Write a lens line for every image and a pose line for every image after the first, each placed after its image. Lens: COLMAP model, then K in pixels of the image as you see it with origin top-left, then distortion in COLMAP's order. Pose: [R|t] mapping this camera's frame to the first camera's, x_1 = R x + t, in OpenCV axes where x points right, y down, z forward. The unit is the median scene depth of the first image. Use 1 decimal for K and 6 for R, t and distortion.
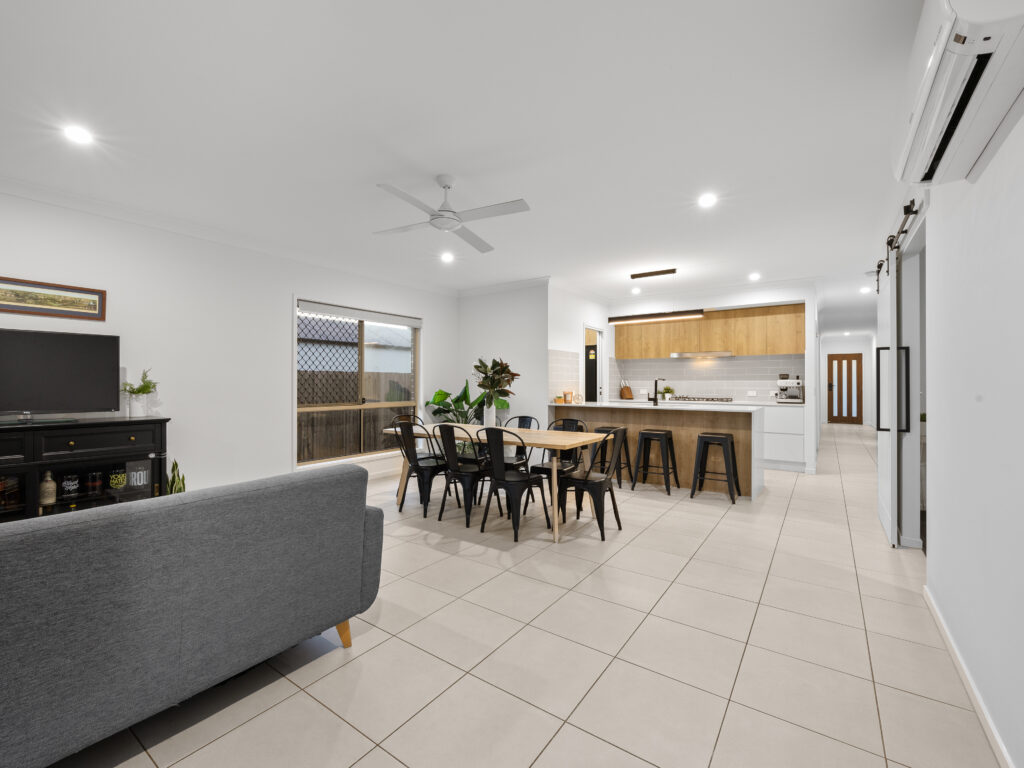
lens RADIAL K [[443.9, 0, 503.9], [0, 443.9, 381.8], [0, 0, 1]] dist [0.002199, -0.000361]
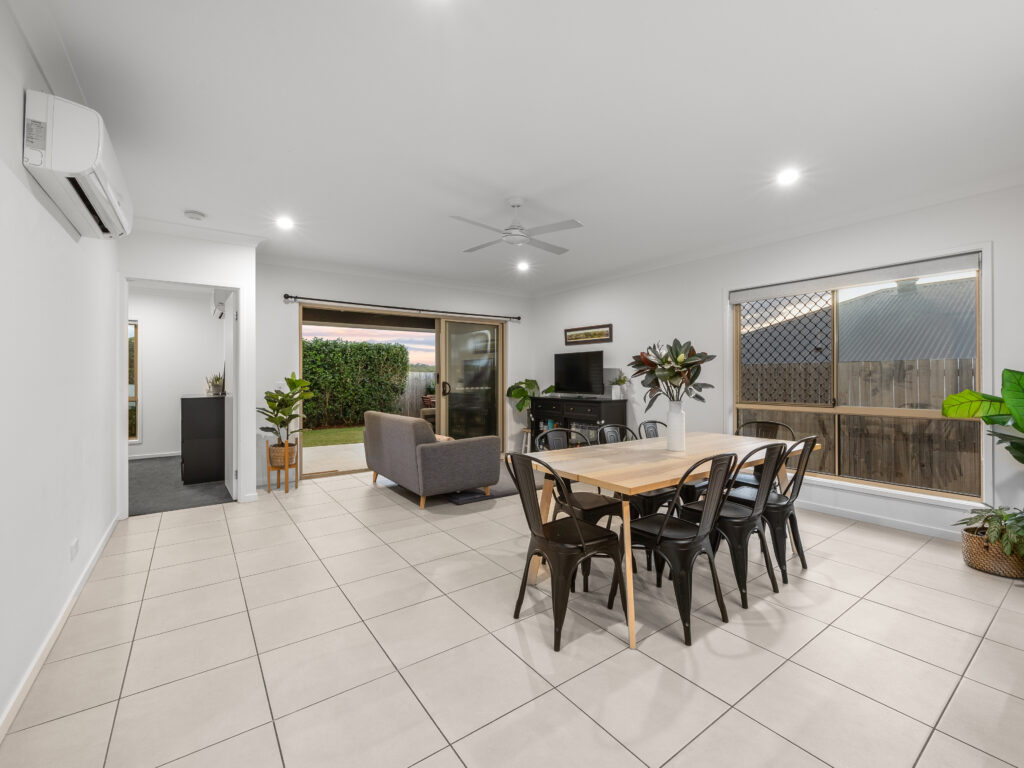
lens RADIAL K [[443.9, 0, 510.9], [0, 443.9, 375.1], [0, 0, 1]] dist [0.002199, -0.000361]
pose [[-0.310415, -0.006569, -0.950578, 0.458917], [0.004940, 0.999951, -0.008524, 0.001832], [0.950588, -0.007342, -0.310368, 0.643344]]
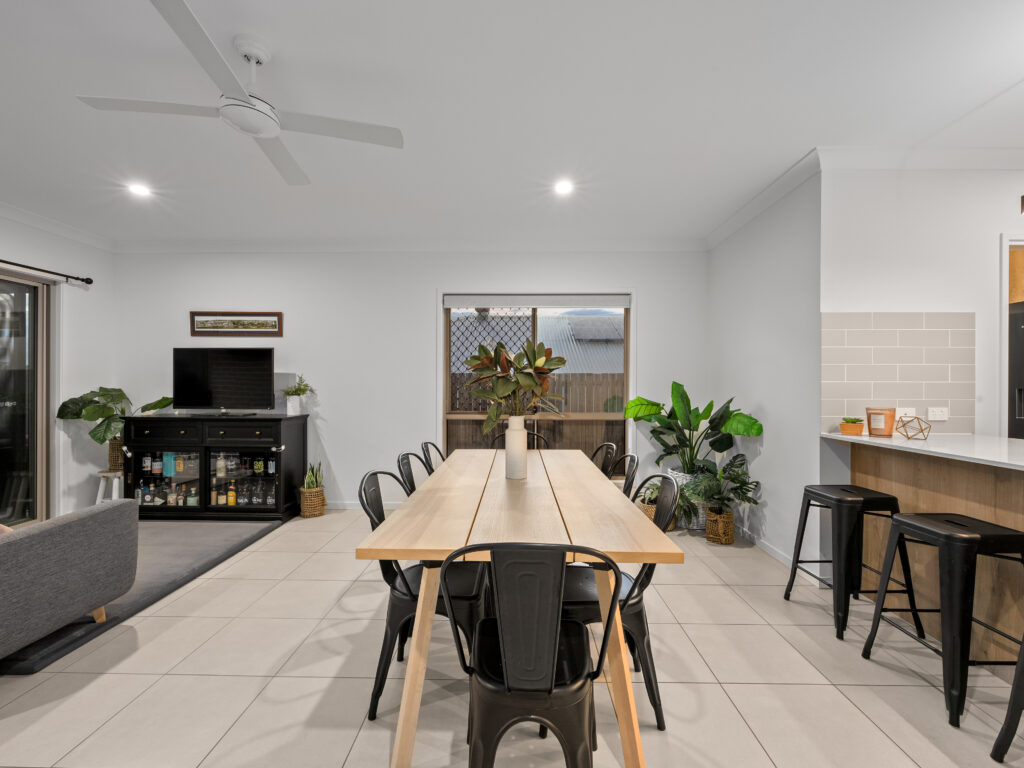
lens RADIAL K [[443.9, 0, 510.1], [0, 443.9, 387.8], [0, 0, 1]] dist [0.002199, -0.000361]
pose [[0.573301, 0.002315, -0.819342, 0.269511], [-0.000105, 0.999996, 0.002751, 0.001715], [0.819345, -0.001491, 0.573299, 0.450162]]
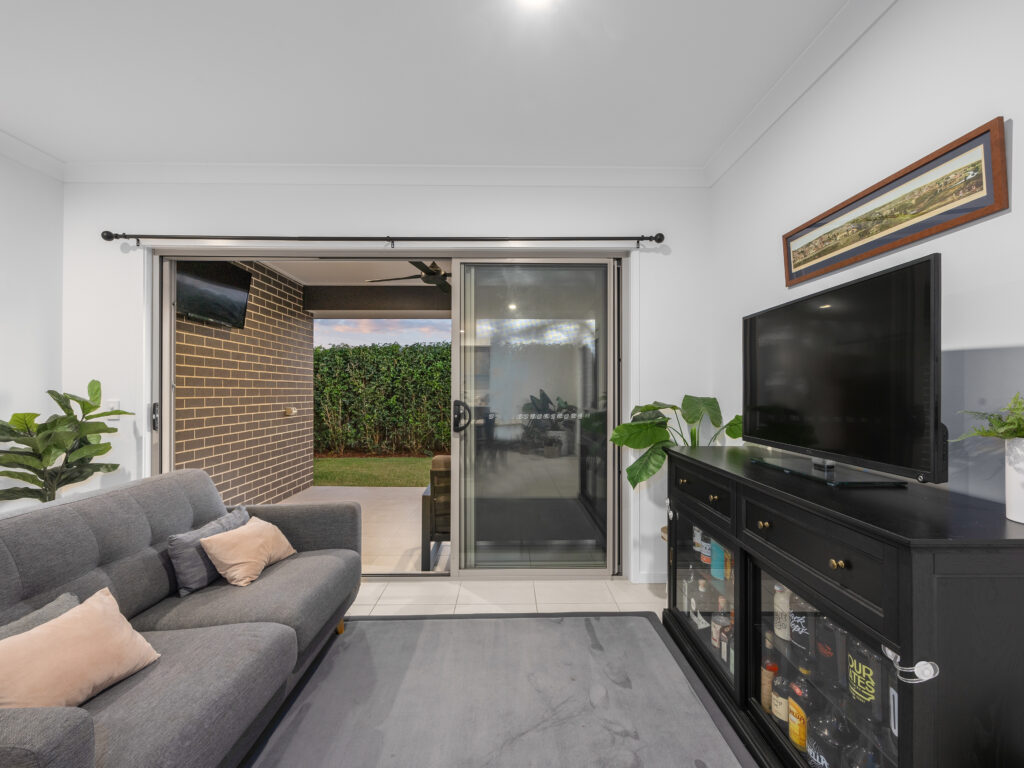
lens RADIAL K [[443.9, 0, 526.2], [0, 443.9, 388.3], [0, 0, 1]] dist [0.002199, -0.000361]
pose [[-0.792689, -0.002375, -0.609622, -0.232473], [0.002053, 0.999976, -0.006565, -0.001699], [0.609623, -0.006456, -0.792665, 0.579955]]
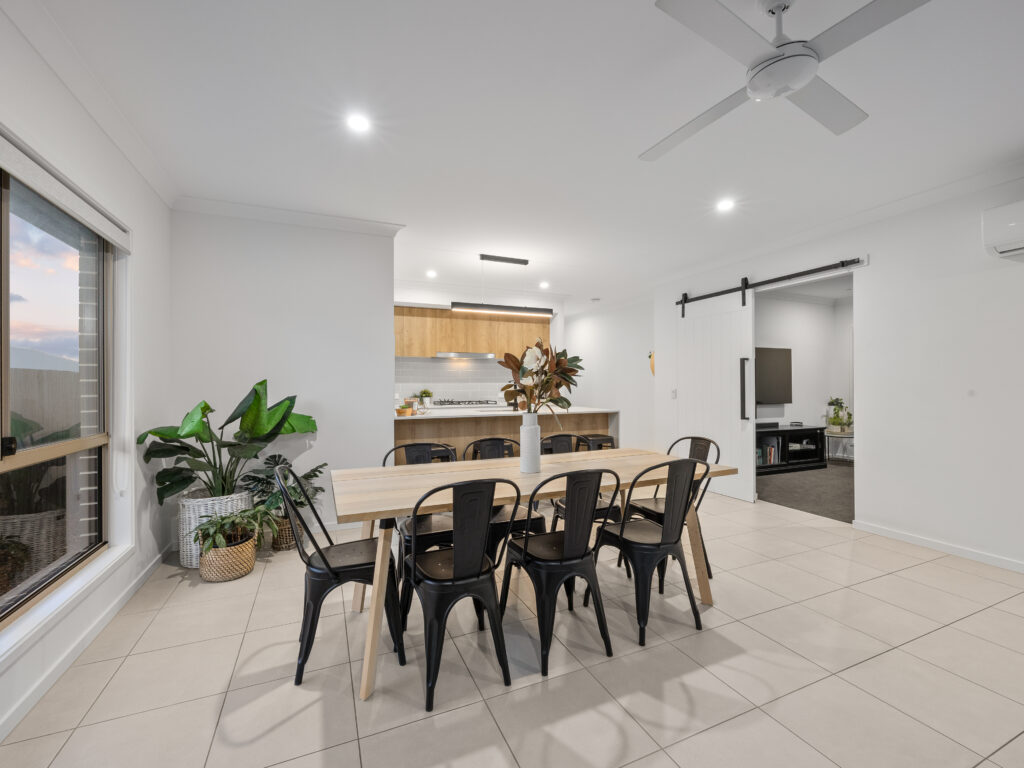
lens RADIAL K [[443.9, 0, 514.7], [0, 443.9, 381.4], [0, 0, 1]] dist [0.002199, -0.000361]
pose [[0.509185, 0.004692, 0.860644, -0.354830], [0.002186, 0.999975, -0.006744, 0.000604], [-0.860654, 0.005315, 0.509162, 0.478629]]
